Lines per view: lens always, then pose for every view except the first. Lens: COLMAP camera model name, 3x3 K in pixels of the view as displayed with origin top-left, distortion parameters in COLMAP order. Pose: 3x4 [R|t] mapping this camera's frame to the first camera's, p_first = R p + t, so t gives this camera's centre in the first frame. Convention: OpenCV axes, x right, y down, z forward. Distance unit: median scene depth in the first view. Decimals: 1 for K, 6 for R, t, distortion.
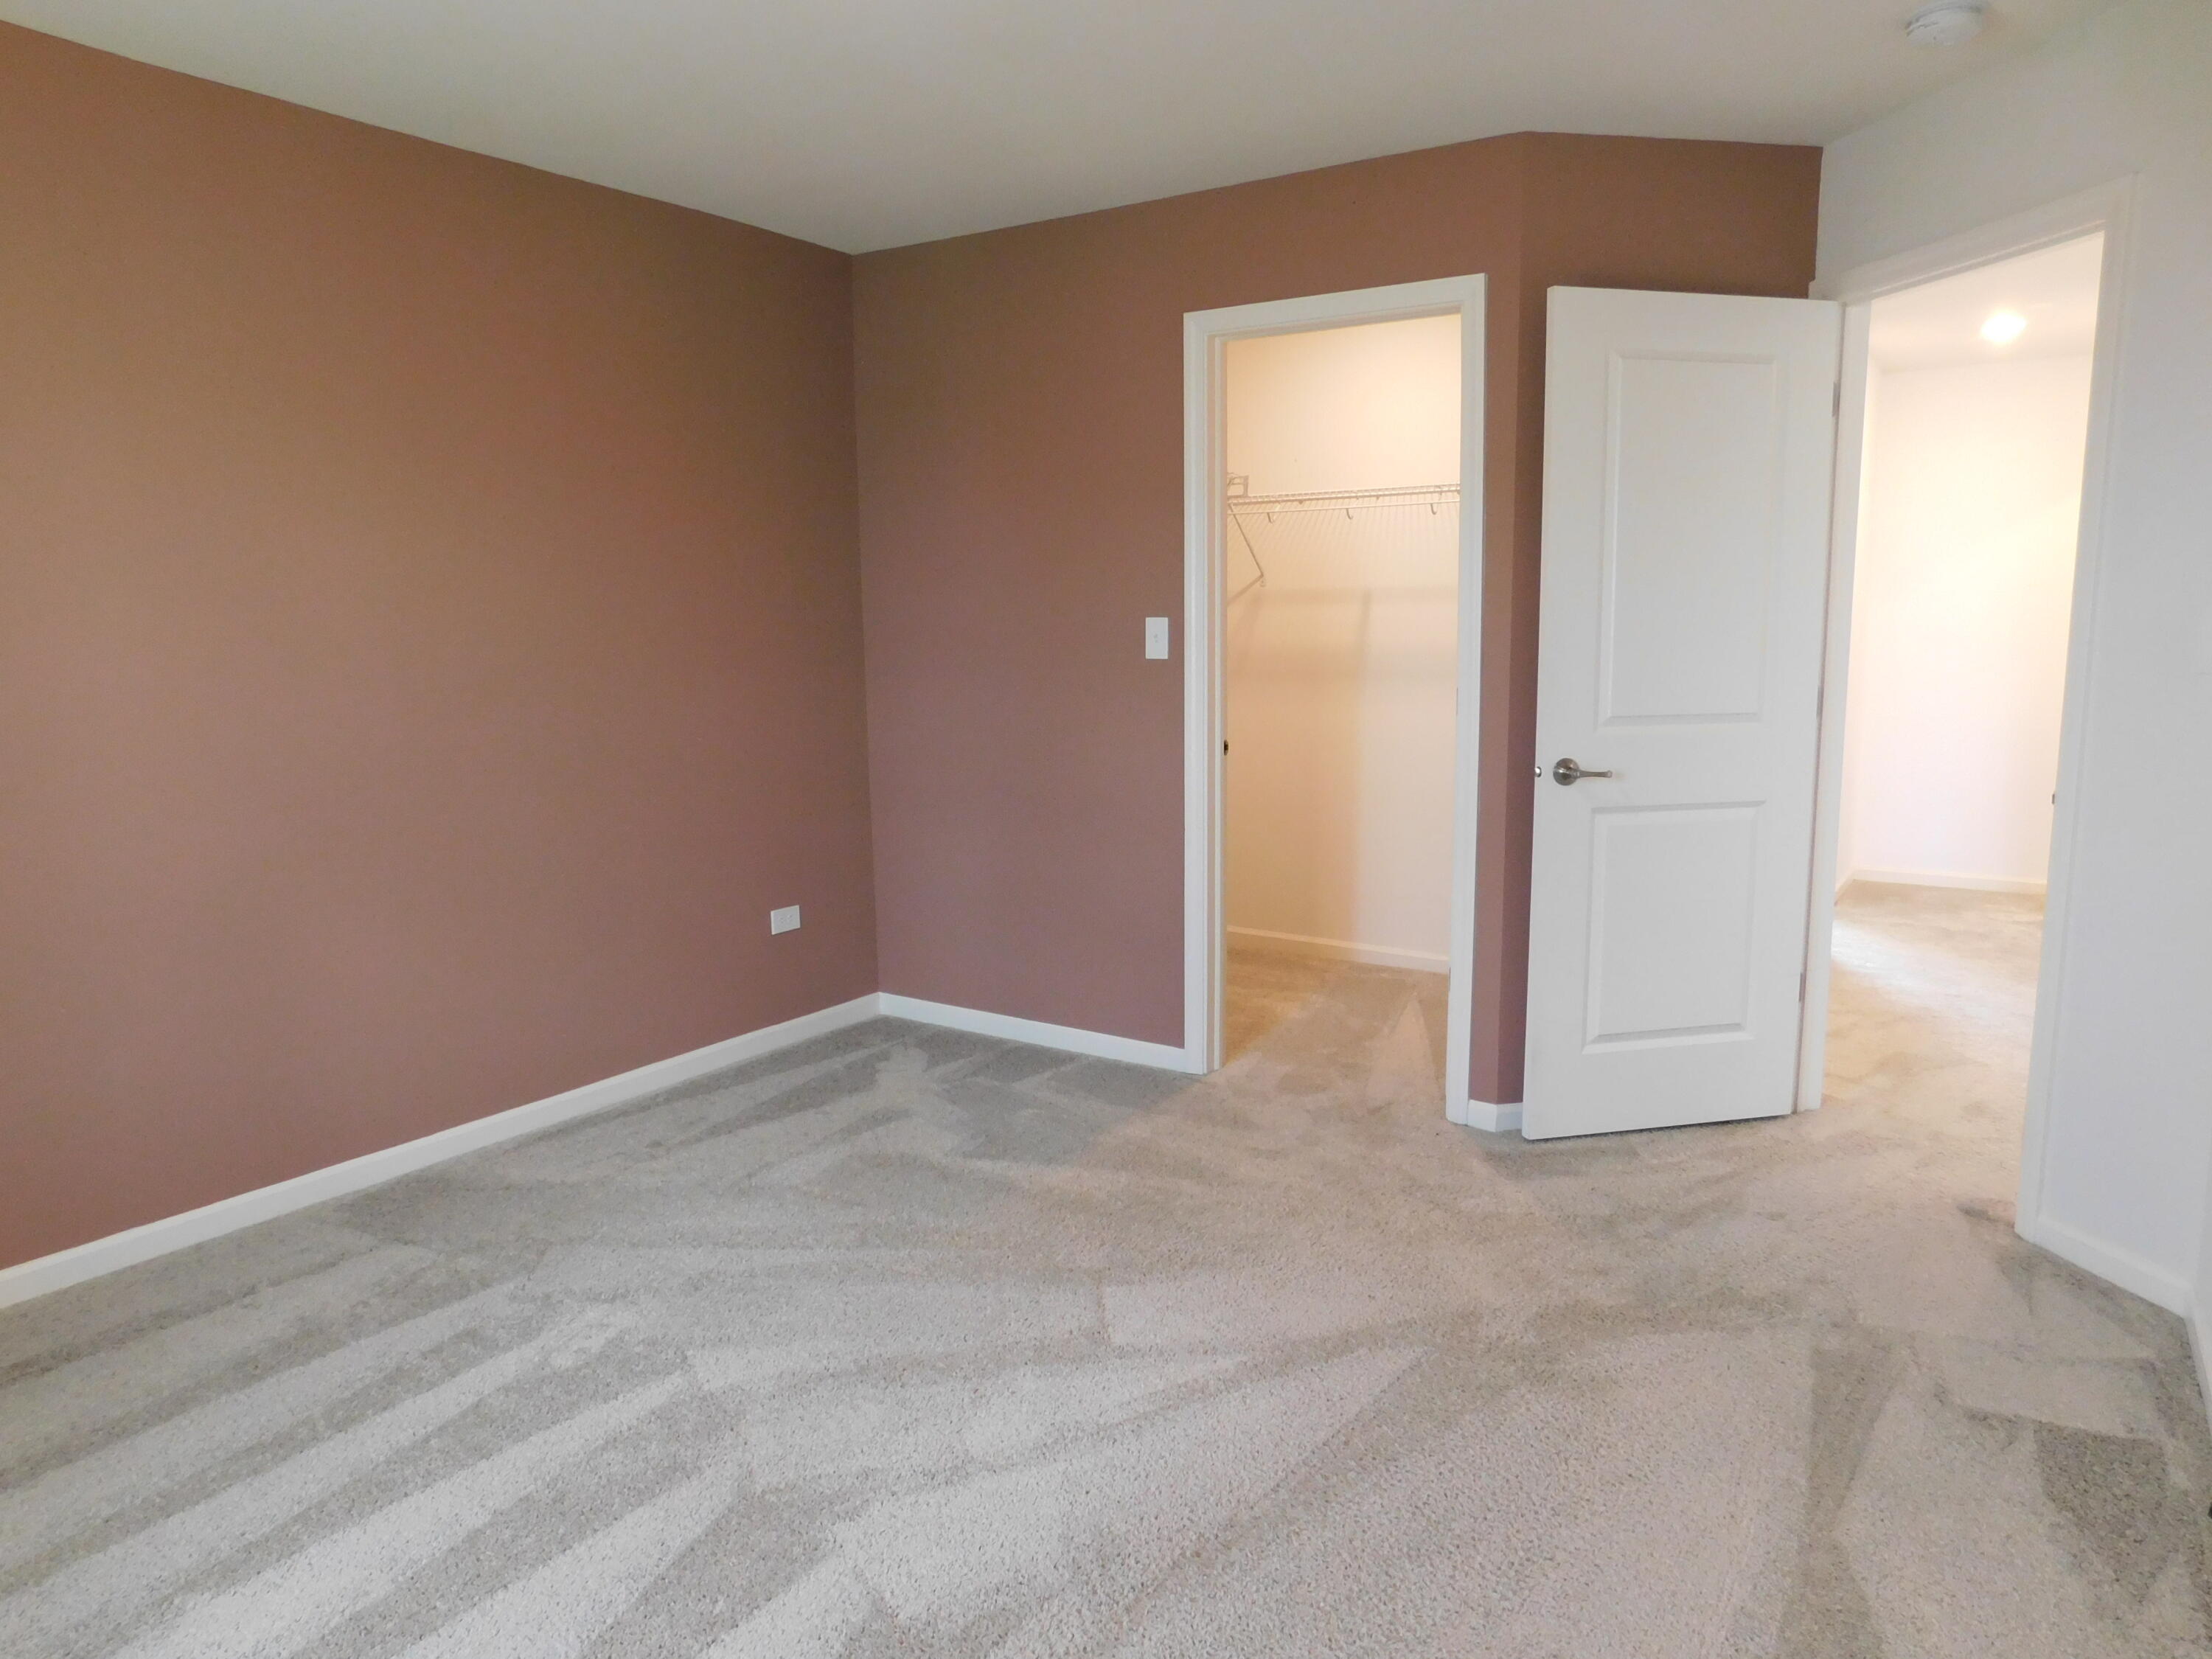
lens RADIAL K [[1458.7, 0, 1092.0], [0, 1458.7, 828.8], [0, 0, 1]] dist [-0.064085, 0.047636]
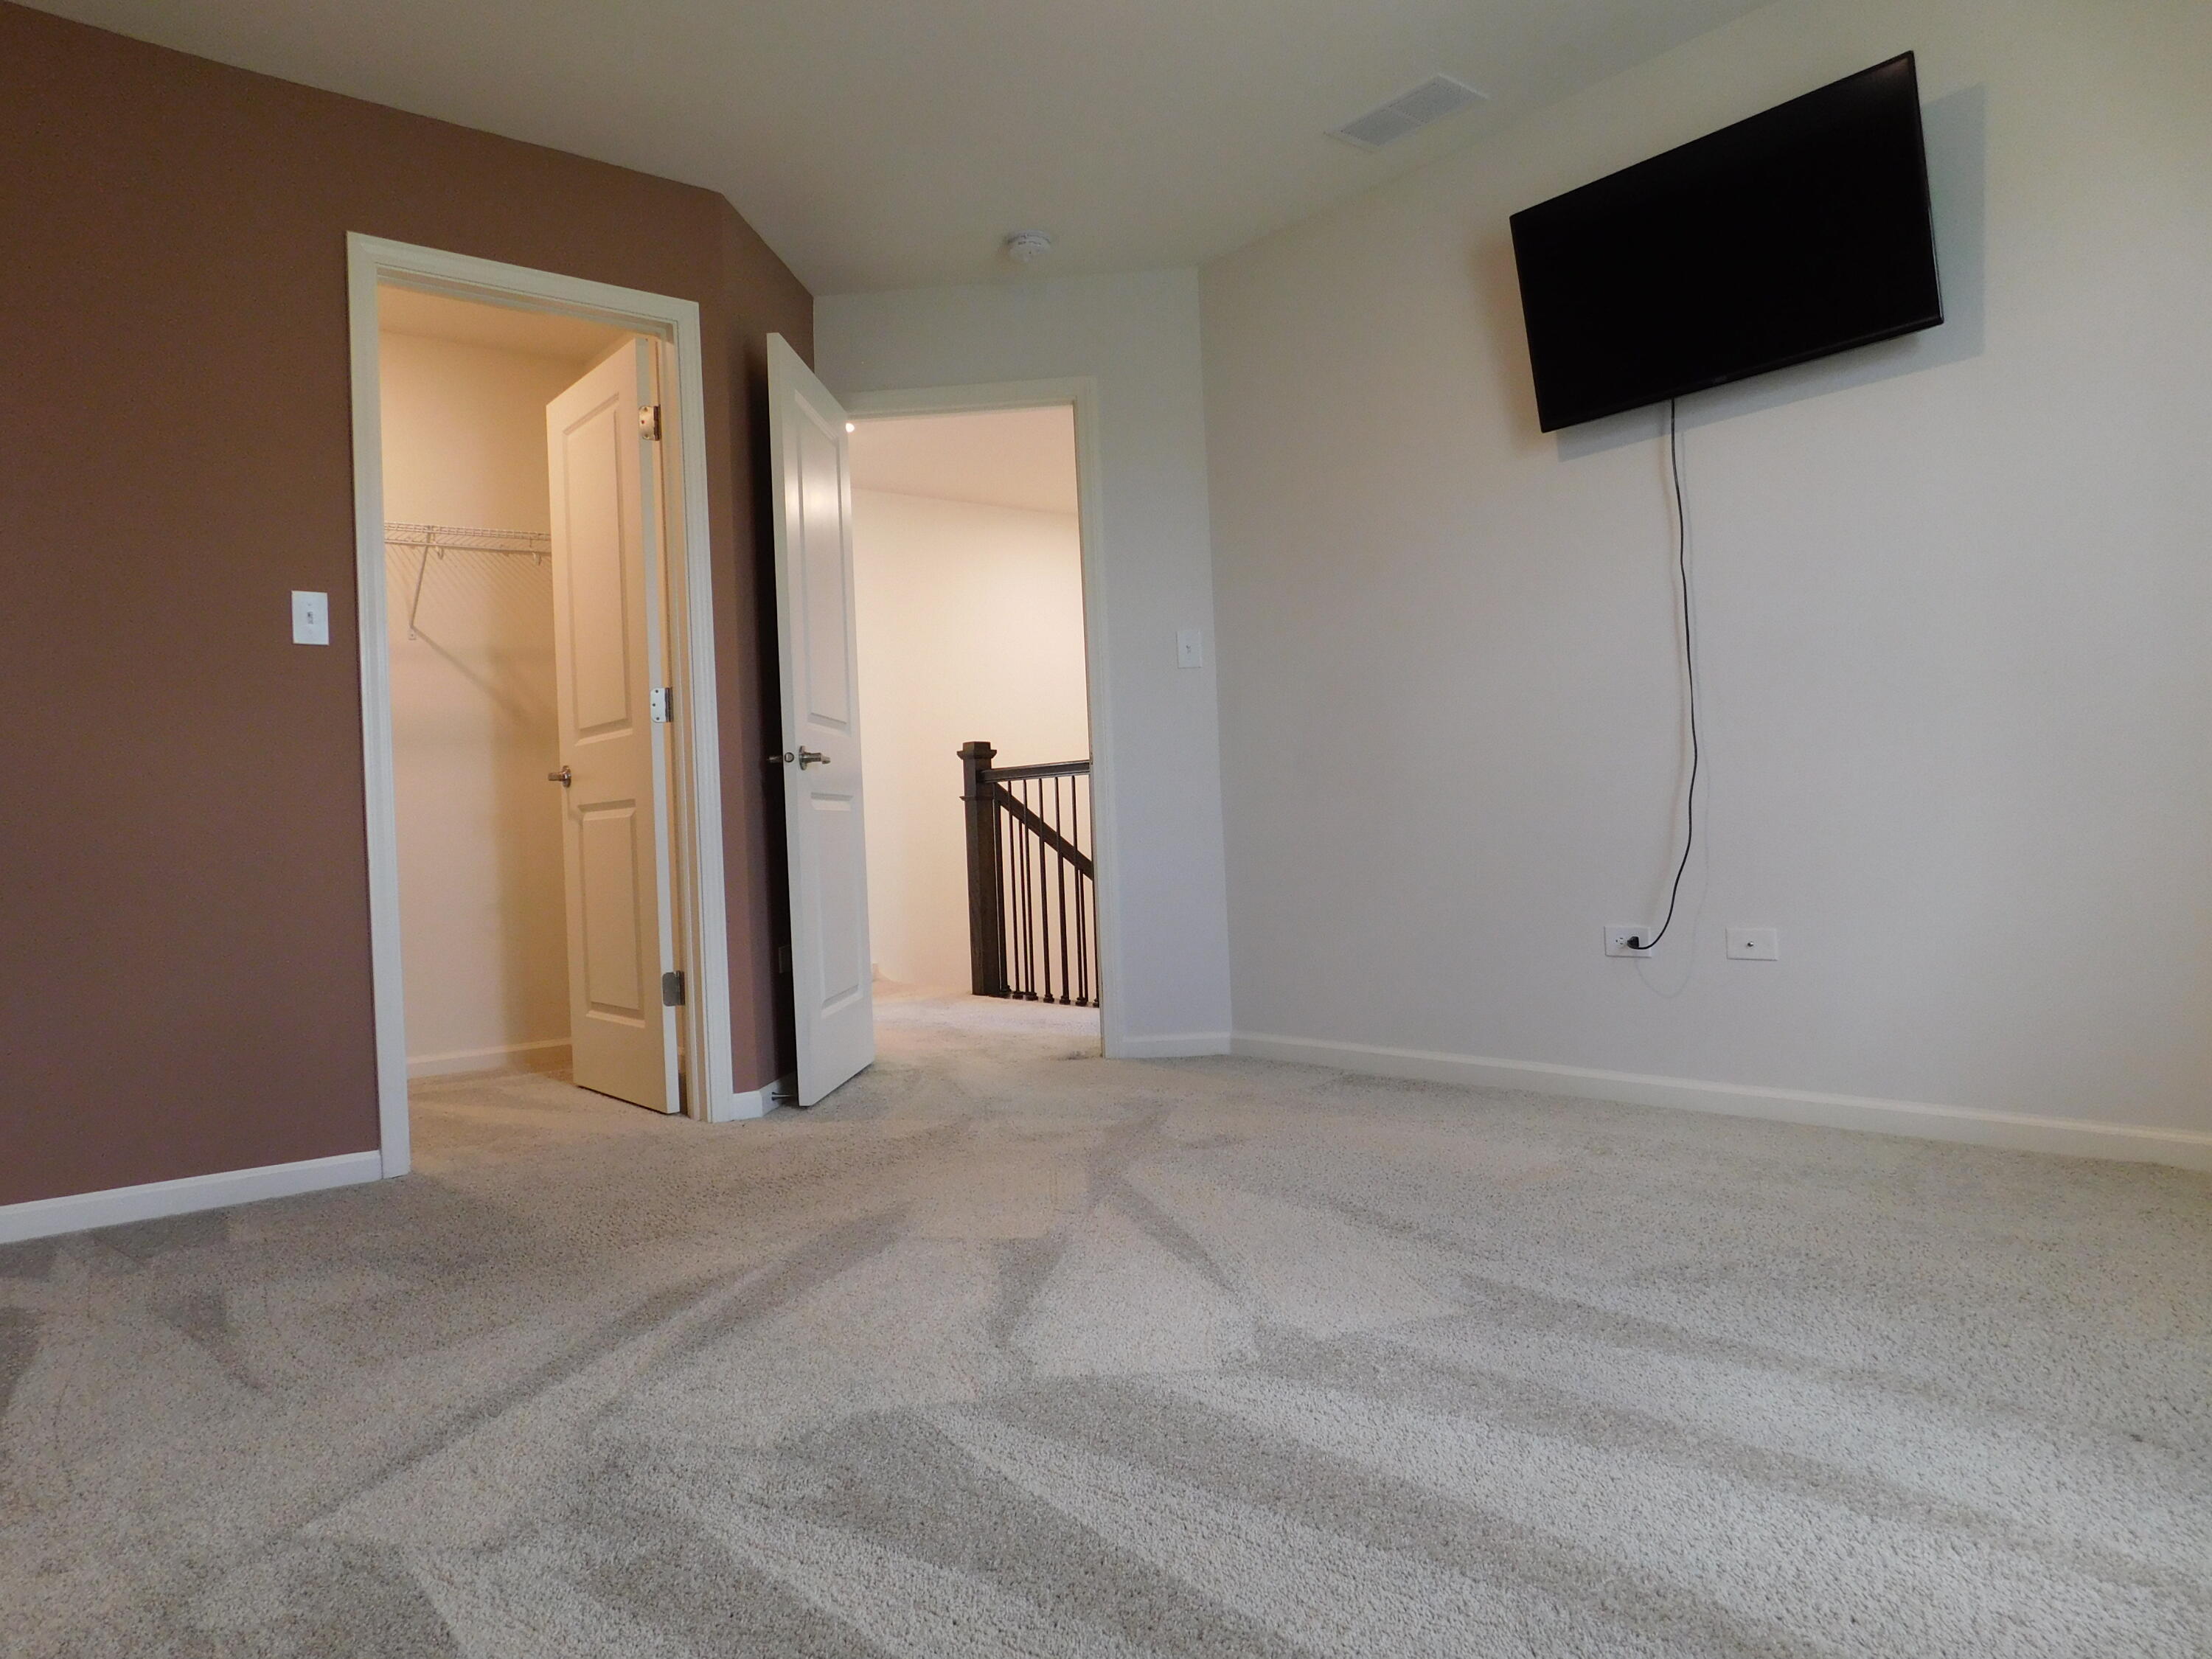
lens RADIAL K [[1463.7, 0, 1087.1], [0, 1463.7, 831.8], [0, 0, 1]] dist [-0.088788, 0.078422]
pose [[0.260123, 0.002590, 0.965572, -0.668550], [0.181094, 0.982121, -0.051421, 0.108900], [-0.948441, 0.188235, 0.255003, 0.495873]]
